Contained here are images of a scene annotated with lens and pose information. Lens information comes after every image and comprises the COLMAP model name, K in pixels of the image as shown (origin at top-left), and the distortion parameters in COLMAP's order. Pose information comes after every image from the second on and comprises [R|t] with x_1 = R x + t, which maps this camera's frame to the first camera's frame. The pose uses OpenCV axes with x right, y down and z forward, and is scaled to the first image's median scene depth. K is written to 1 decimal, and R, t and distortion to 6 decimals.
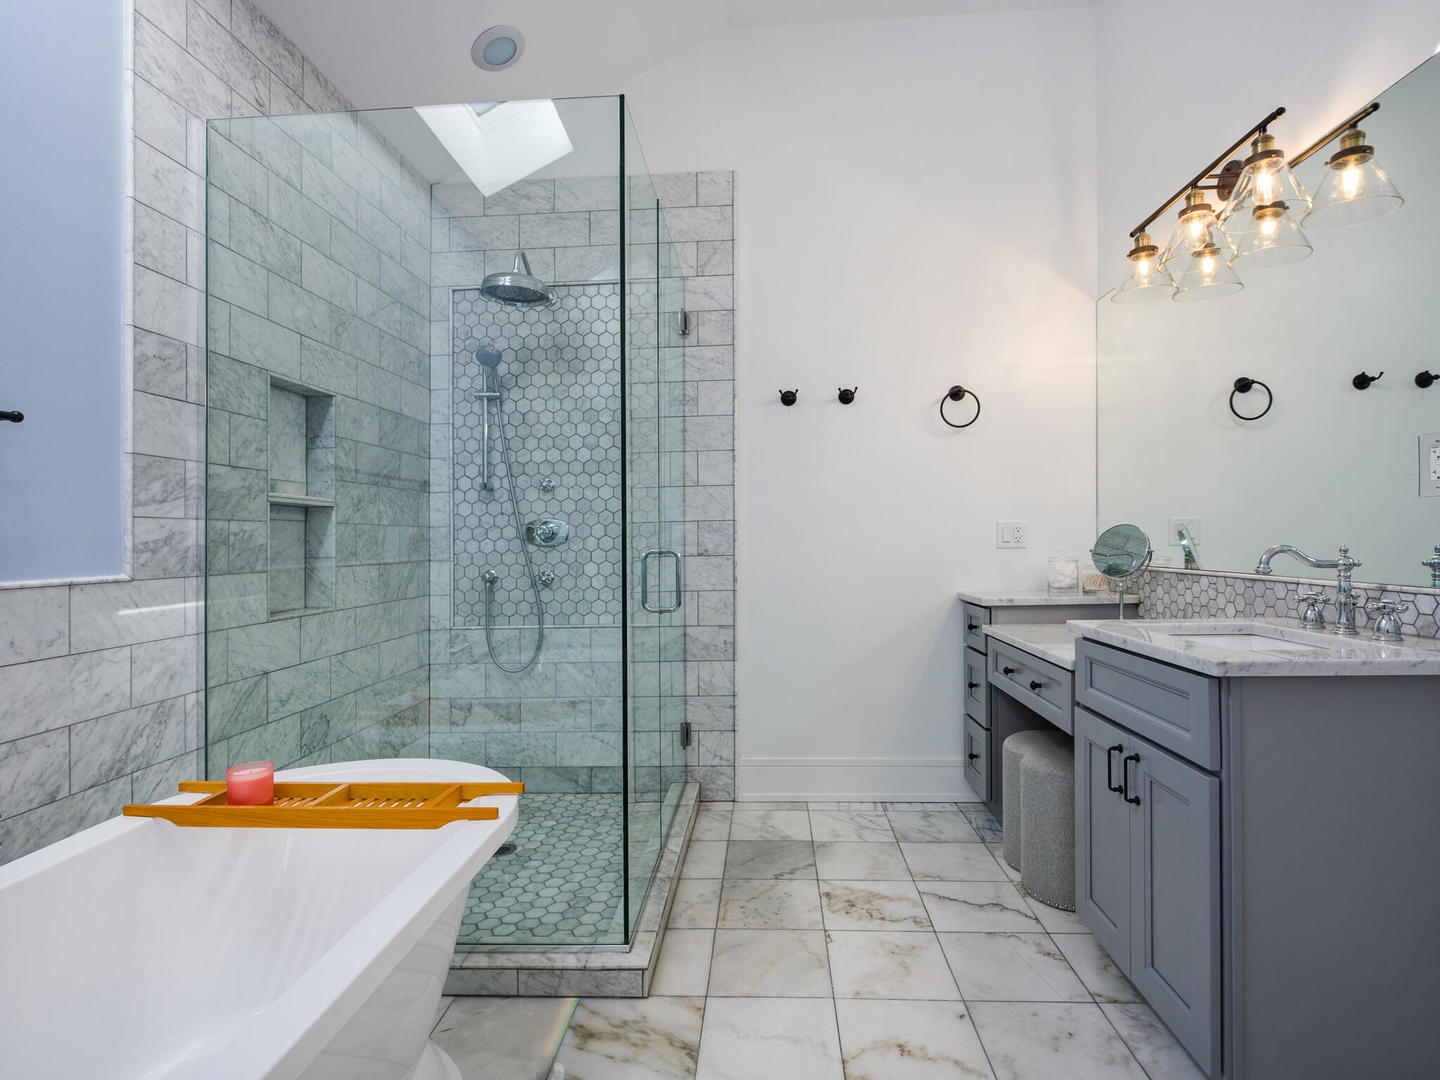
lens RADIAL K [[688.2, 0, 726.5], [0, 688.2, 544.6], [0, 0, 1]] dist [0.002796, -0.001196]
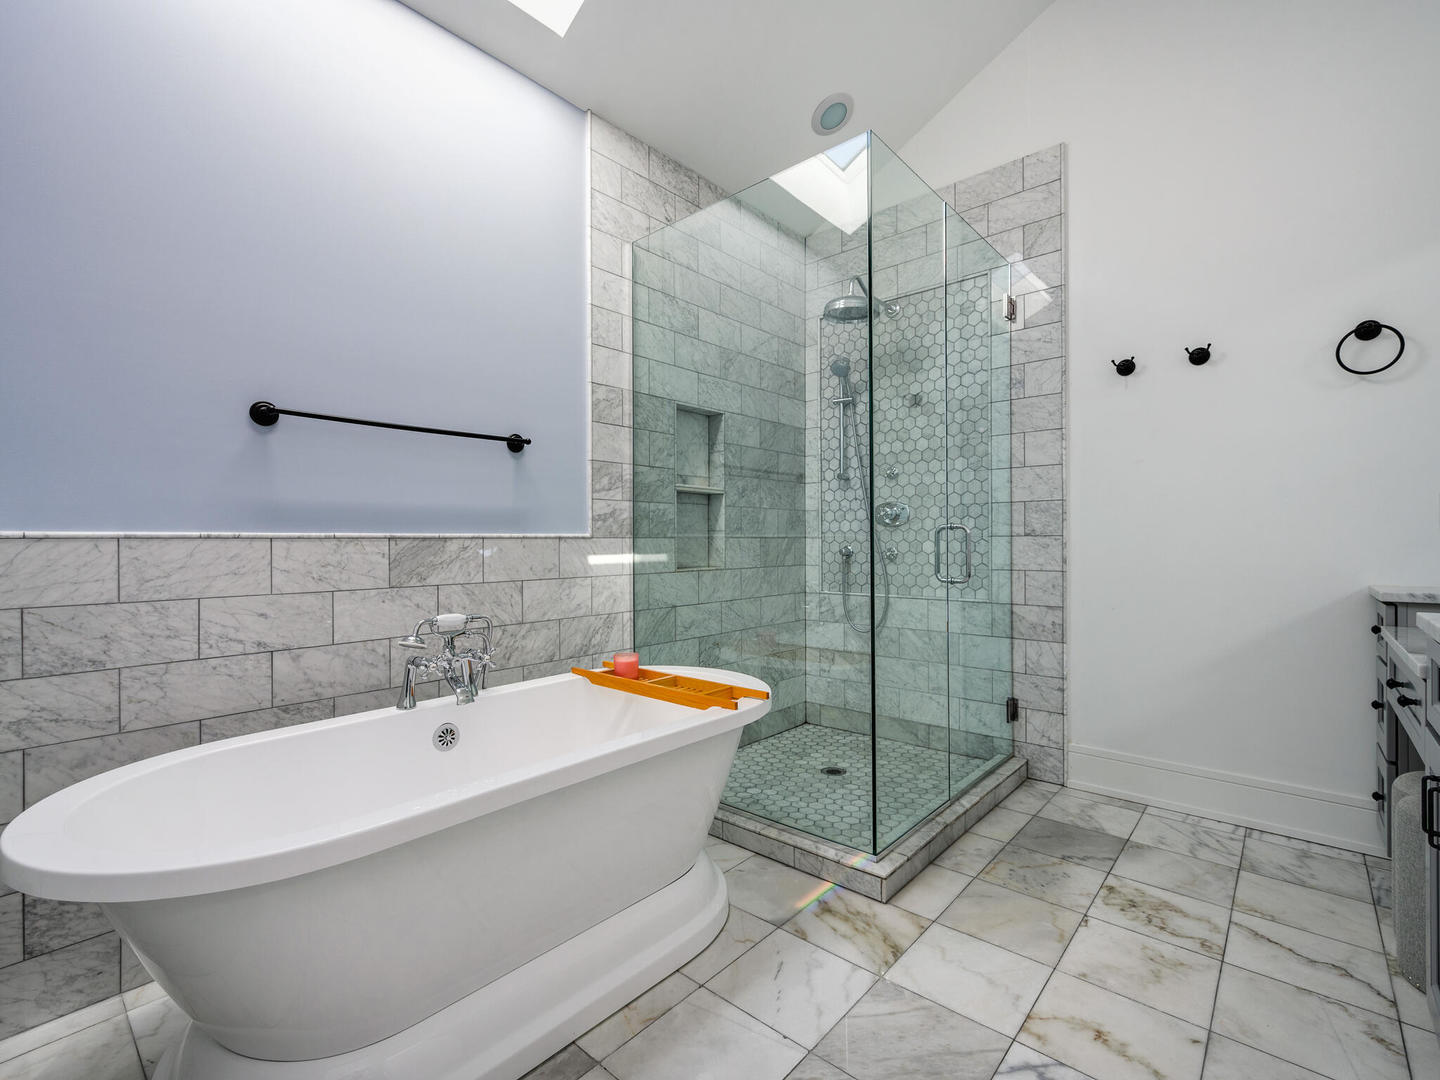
lens RADIAL K [[655.3, 0, 776.7], [0, 655.3, 553.0], [0, 0, 1]] dist [0.000713, 0.000215]
pose [[0.803828, 0.025335, -0.594322, 0.297297], [-0.016557, 0.999658, 0.020220, 0.035078], [0.594631, -0.006413, 0.803973, 0.002245]]
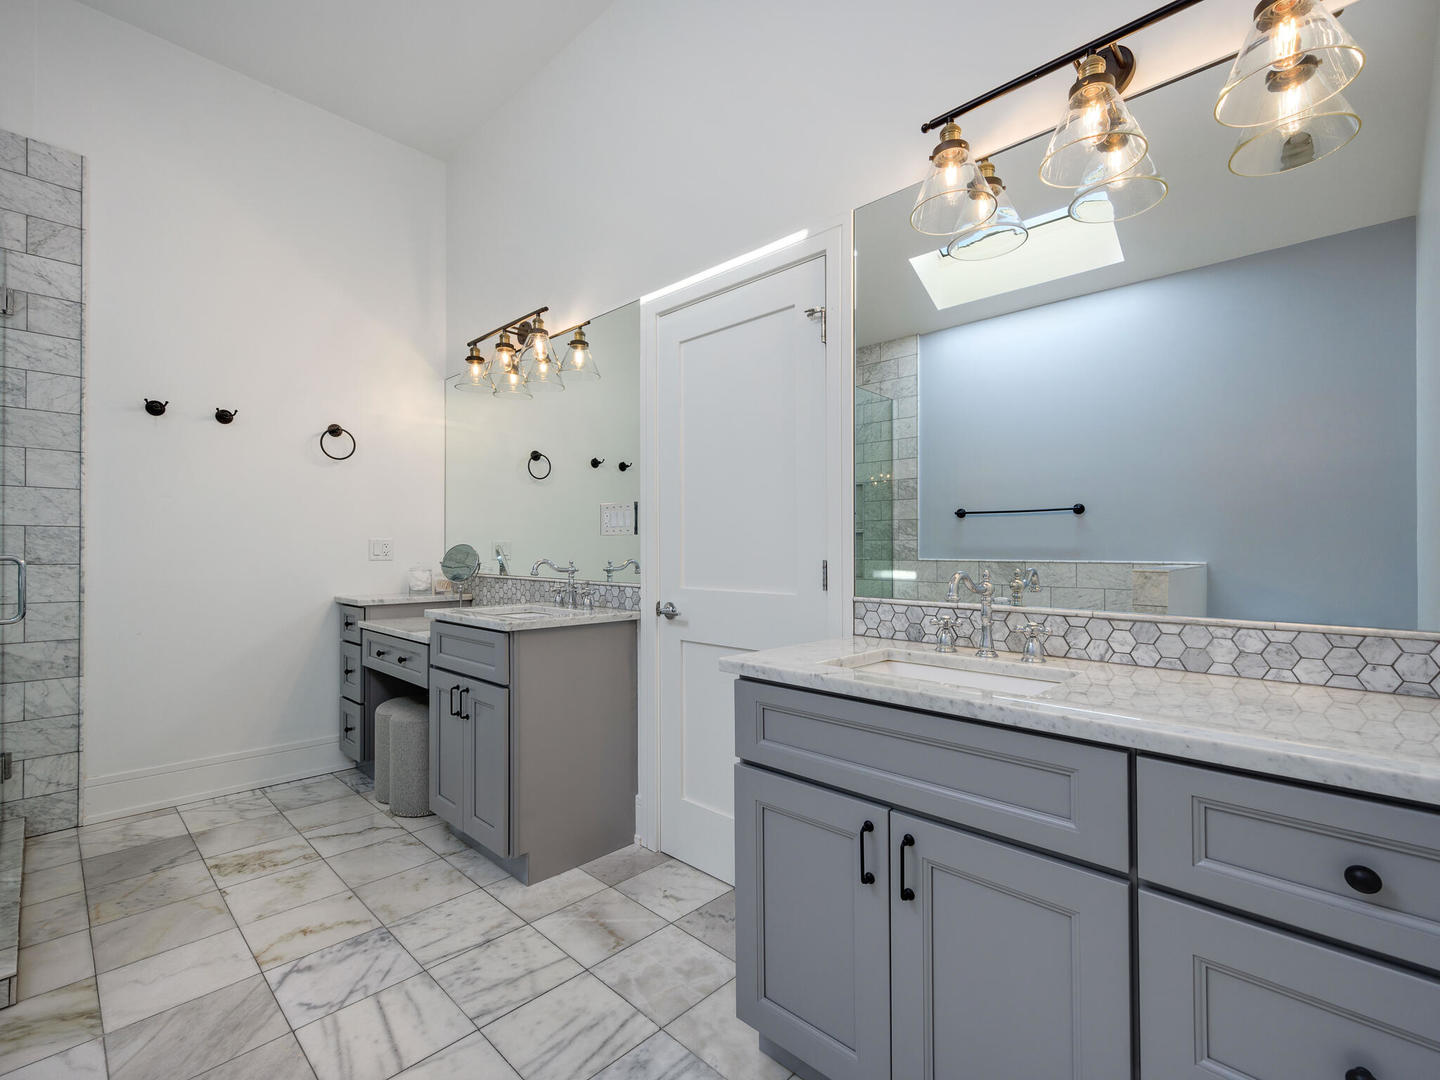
lens RADIAL K [[655.3, 0, 700.1], [0, 655.3, 576.2], [0, 0, 1]] dist [0.000713, 0.000215]
pose [[0.648722, -0.005635, 0.761005, -0.150062], [-0.012999, 0.999745, 0.018484, 0.005602], [-0.760914, -0.021883, 0.648483, -0.279457]]
